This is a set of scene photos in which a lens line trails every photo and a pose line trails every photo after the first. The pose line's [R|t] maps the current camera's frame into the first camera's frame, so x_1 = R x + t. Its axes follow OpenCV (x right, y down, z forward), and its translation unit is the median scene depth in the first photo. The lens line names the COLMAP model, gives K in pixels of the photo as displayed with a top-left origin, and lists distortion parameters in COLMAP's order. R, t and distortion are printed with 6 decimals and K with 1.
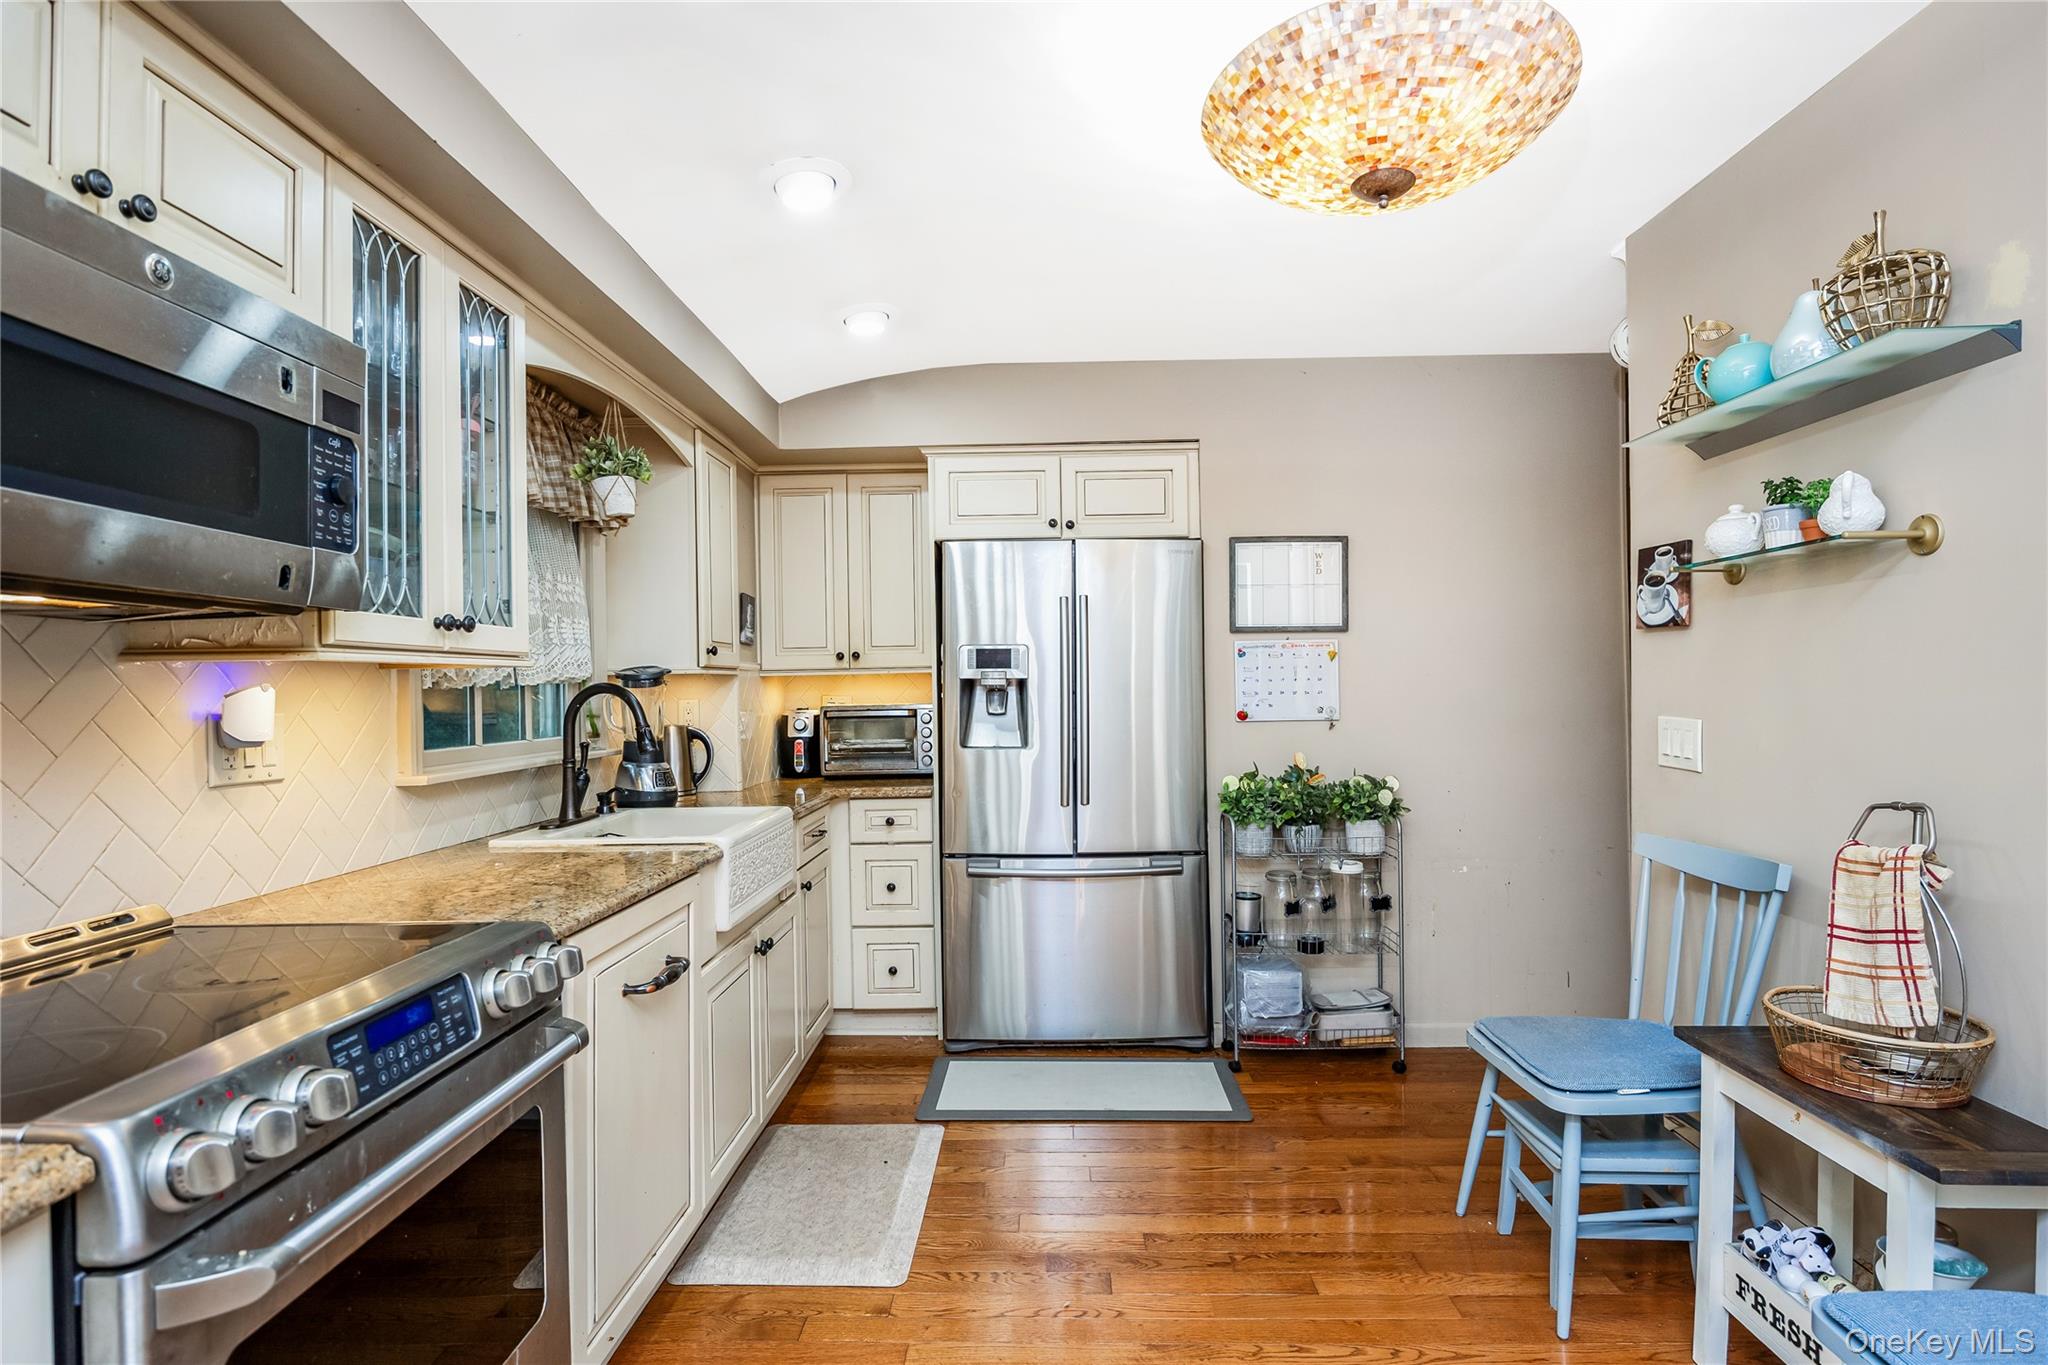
lens RADIAL K [[1024.8, 0, 1024.0], [0, 1024.8, 682.5], [0, 0, 1]] dist [-0.003538, 0.000137]
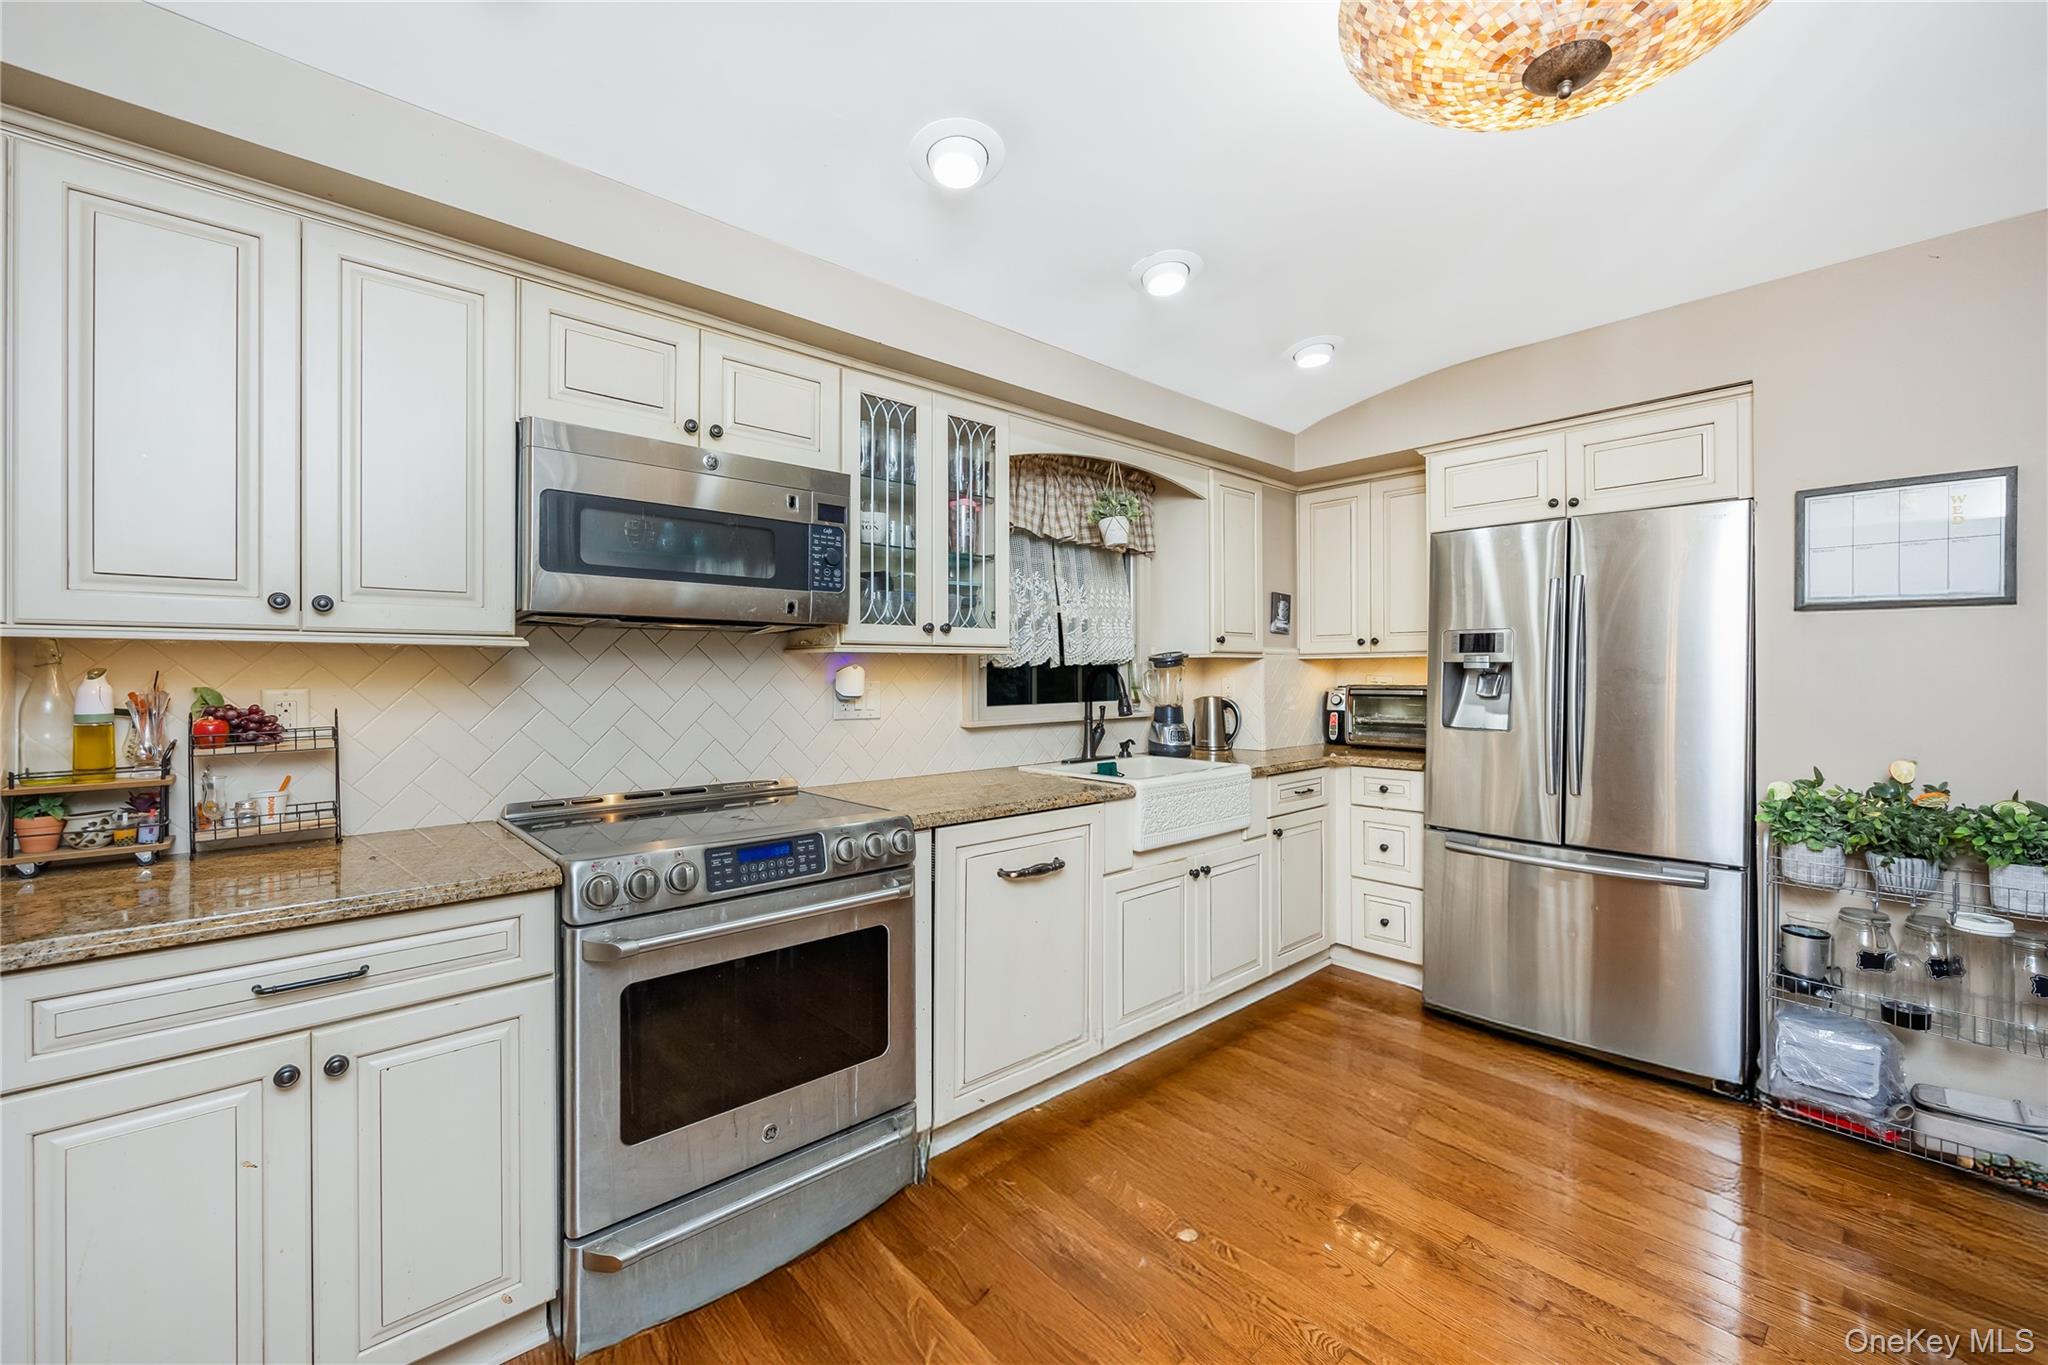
lens RADIAL K [[817.4, 0, 1040.1], [0, 817.4, 671.2], [0, 0, 1]] dist [-0.016060, 0.009840]
pose [[0.691908, 0.013714, -0.721856, 0.264264], [-0.004589, 0.999883, 0.014598, -0.004930], [0.721971, -0.006788, 0.691890, 0.118421]]
